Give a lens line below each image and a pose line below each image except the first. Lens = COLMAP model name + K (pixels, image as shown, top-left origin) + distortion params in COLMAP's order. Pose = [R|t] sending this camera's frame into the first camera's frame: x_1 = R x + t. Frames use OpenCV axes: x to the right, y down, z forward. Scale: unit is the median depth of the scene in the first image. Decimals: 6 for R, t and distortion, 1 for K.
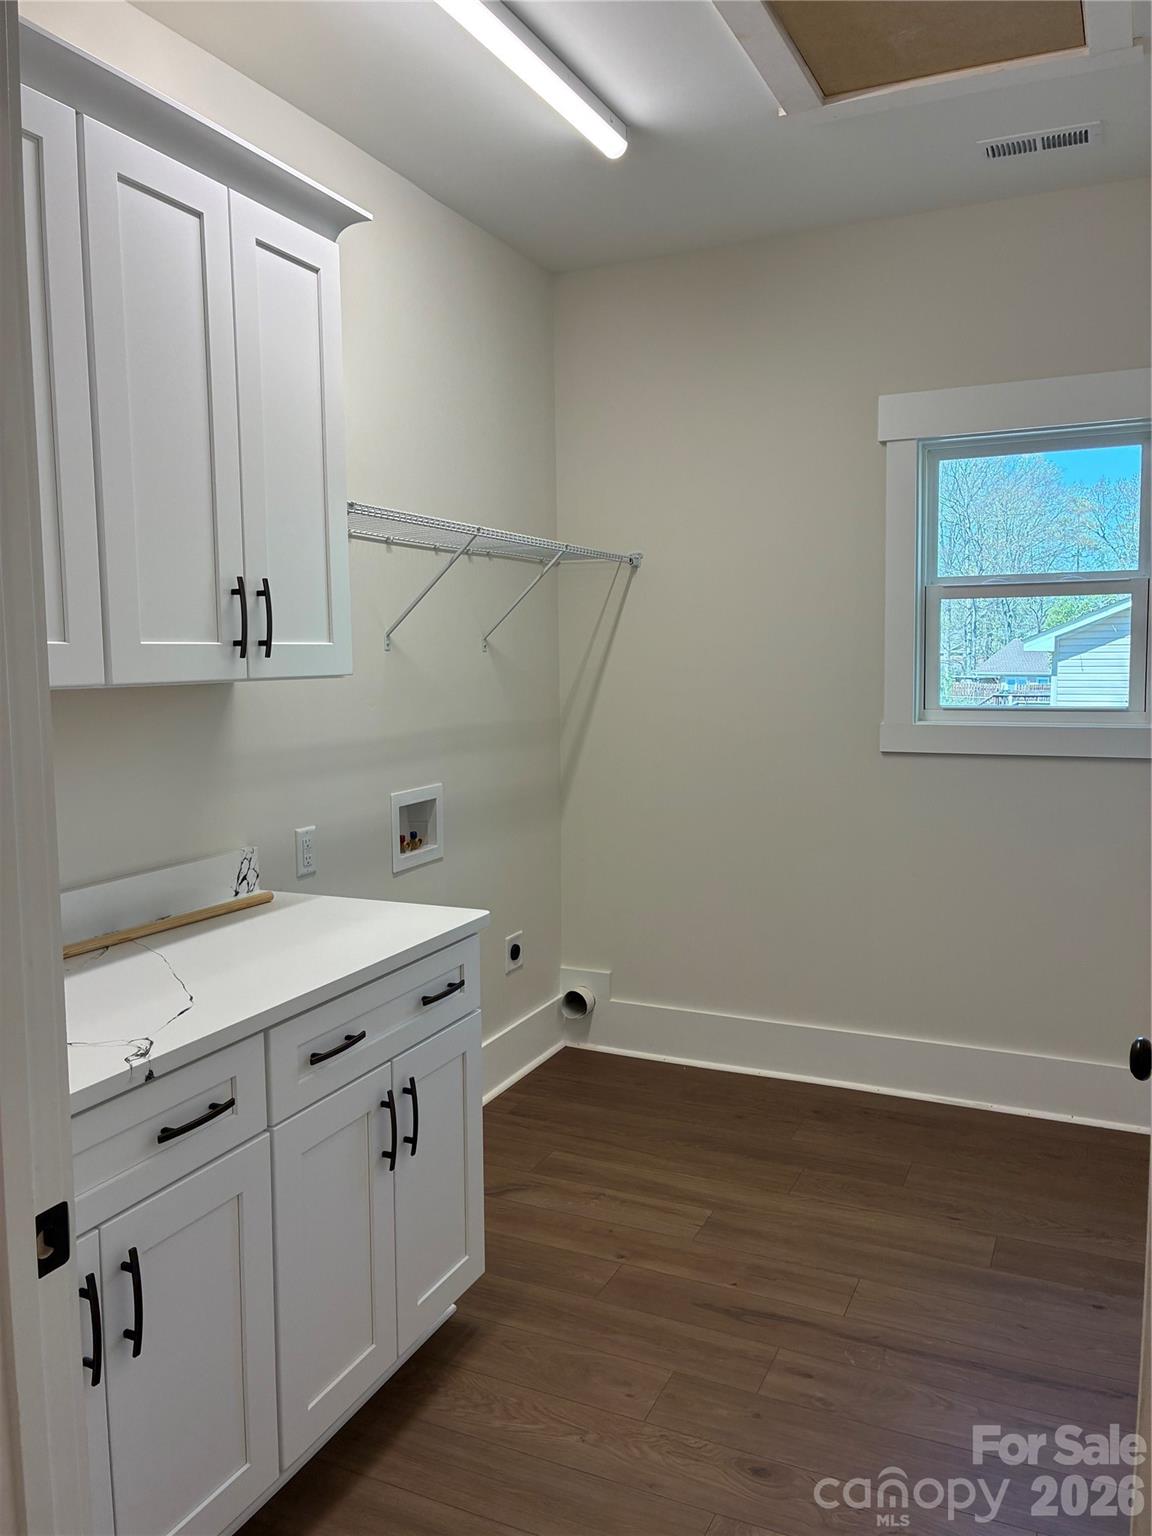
lens RADIAL K [[1156.5, 0, 579.7], [0, 1156.5, 758.7], [0, 0, 1]] dist [0.044748, -0.054400]
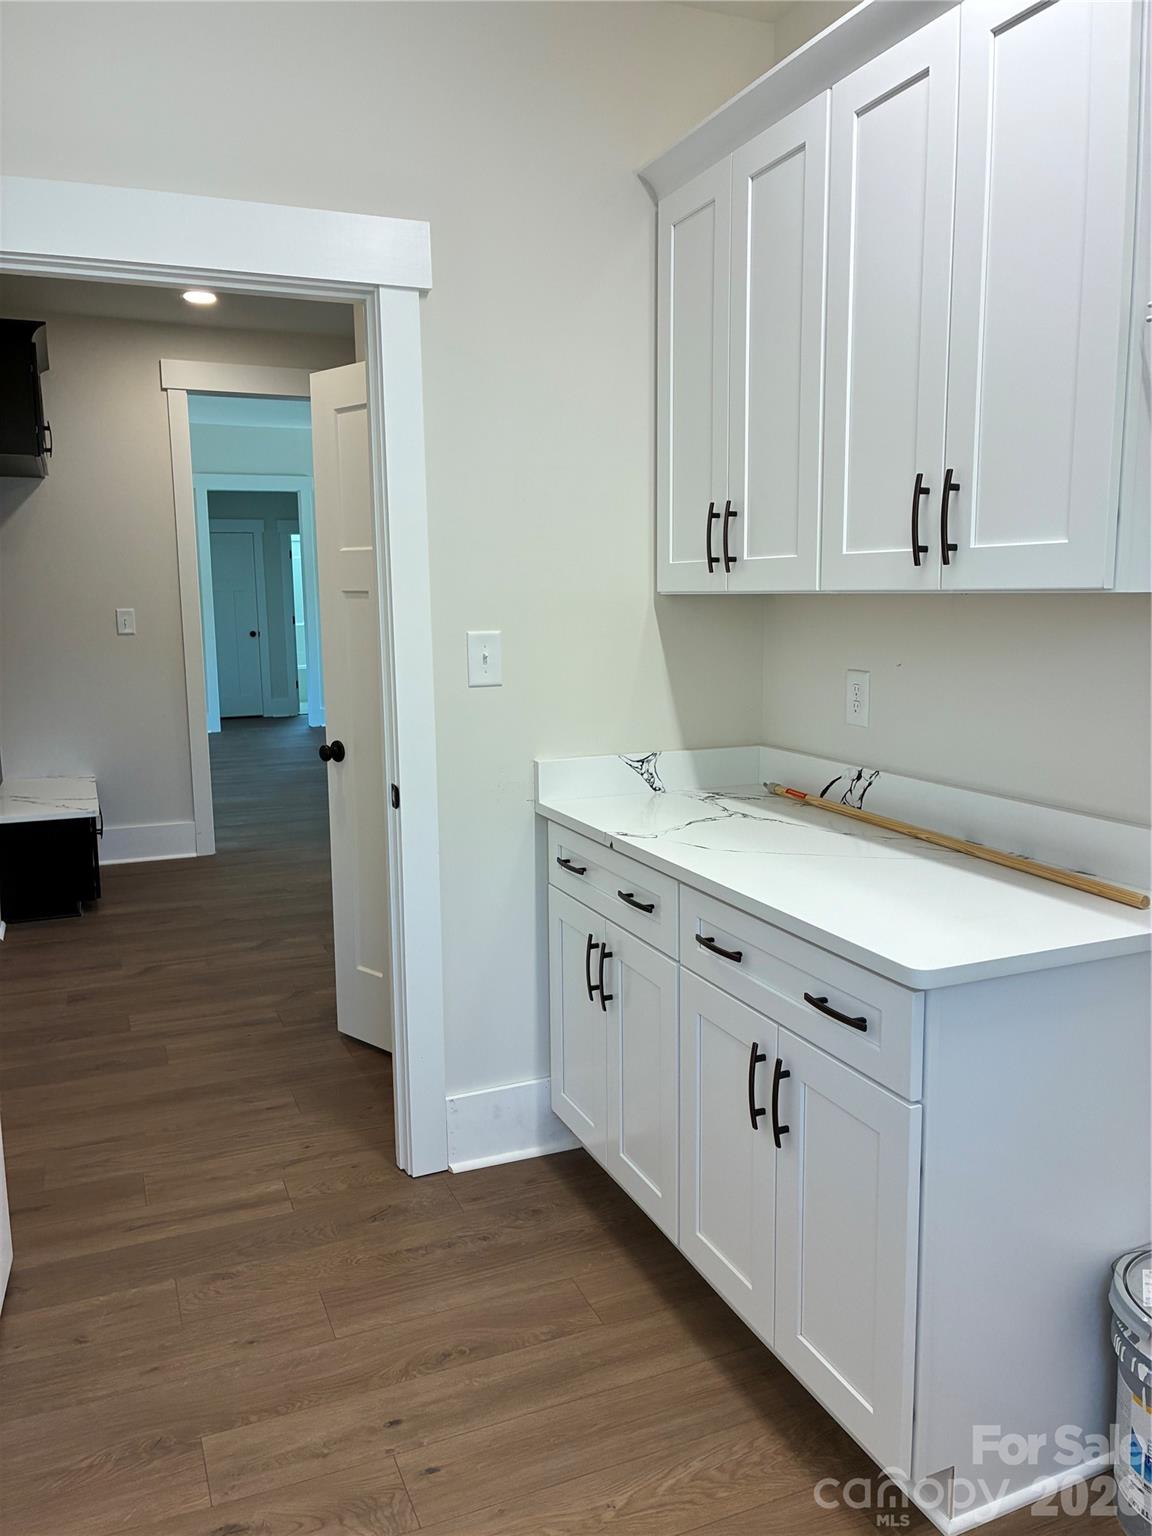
lens RADIAL K [[1156.5, 0, 576.4], [0, 1156.5, 766.6], [0, 0, 1]] dist [0.044748, -0.054400]
pose [[-0.669357, 0.129569, -0.731555, 0.334652], [-0.050593, 0.974440, 0.218879, -0.070757], [0.741216, 0.183520, -0.645693, 0.844182]]
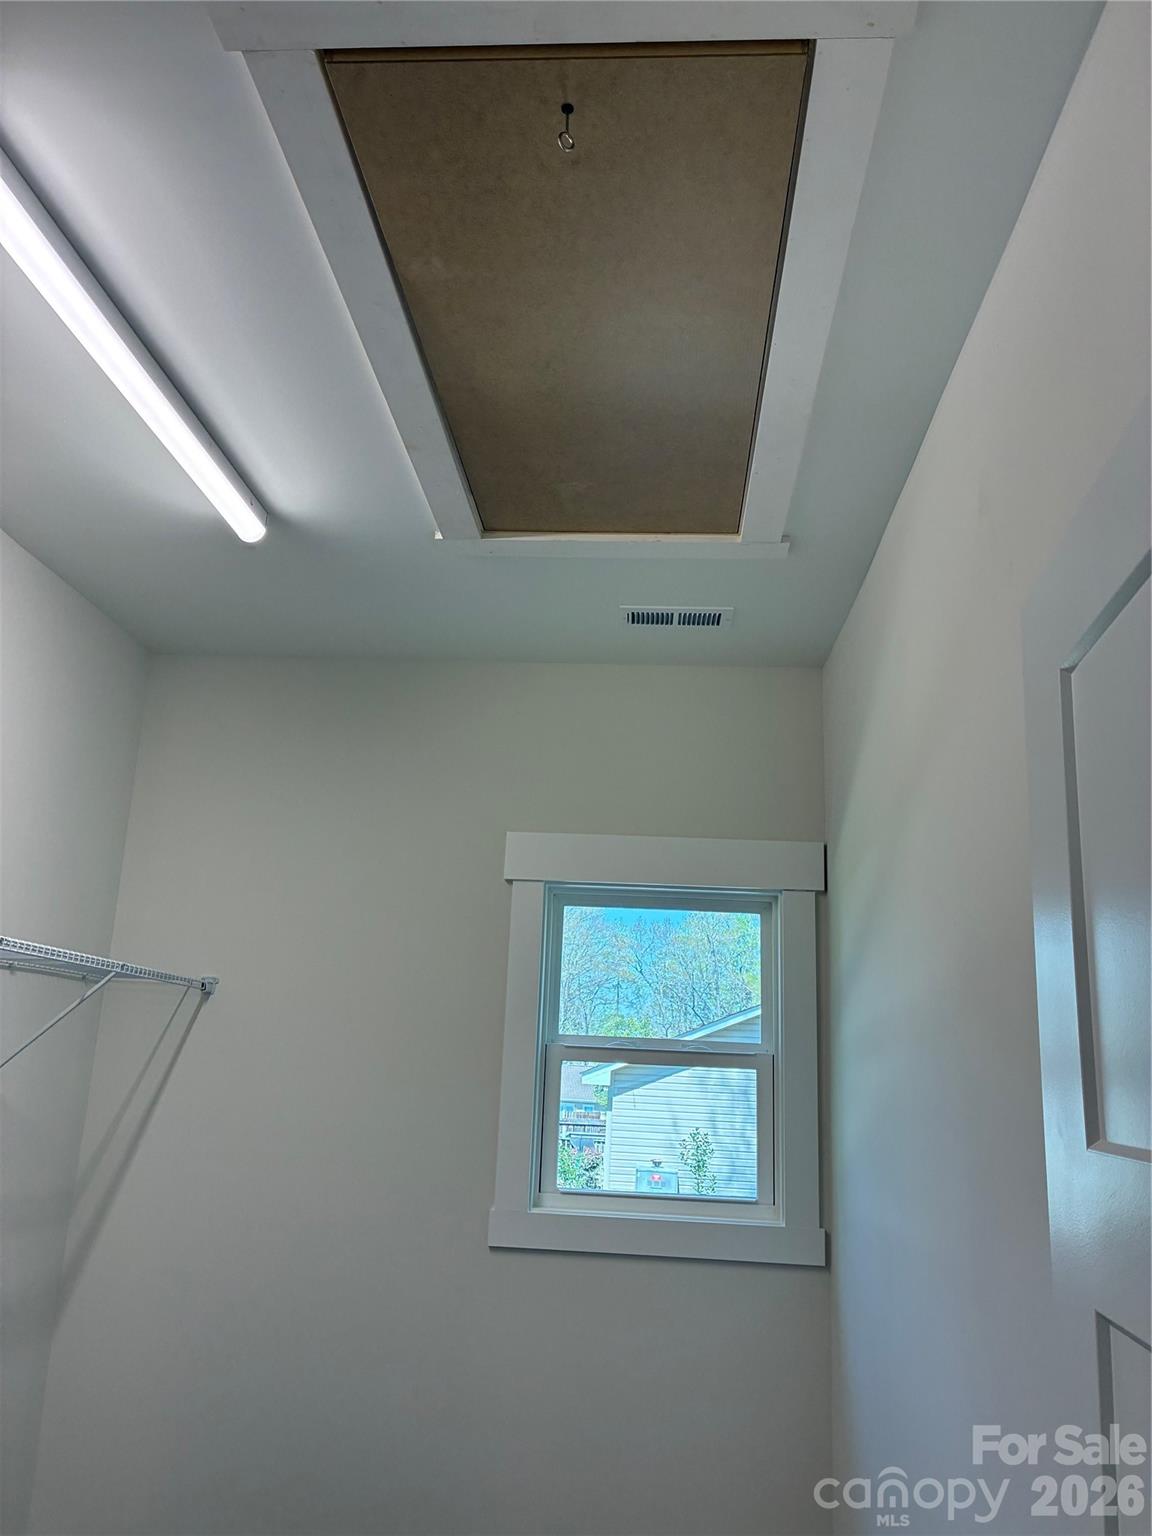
lens RADIAL K [[1156.5, 0, 578.1], [0, 1156.5, 759.6], [0, 0, 1]] dist [0.044748, -0.054400]
pose [[0.930797, 0.144871, 0.335603, -0.008522], [-0.021675, 0.938370, -0.344953, -0.049944], [-0.364894, 0.313807, 0.876571, 0.155196]]
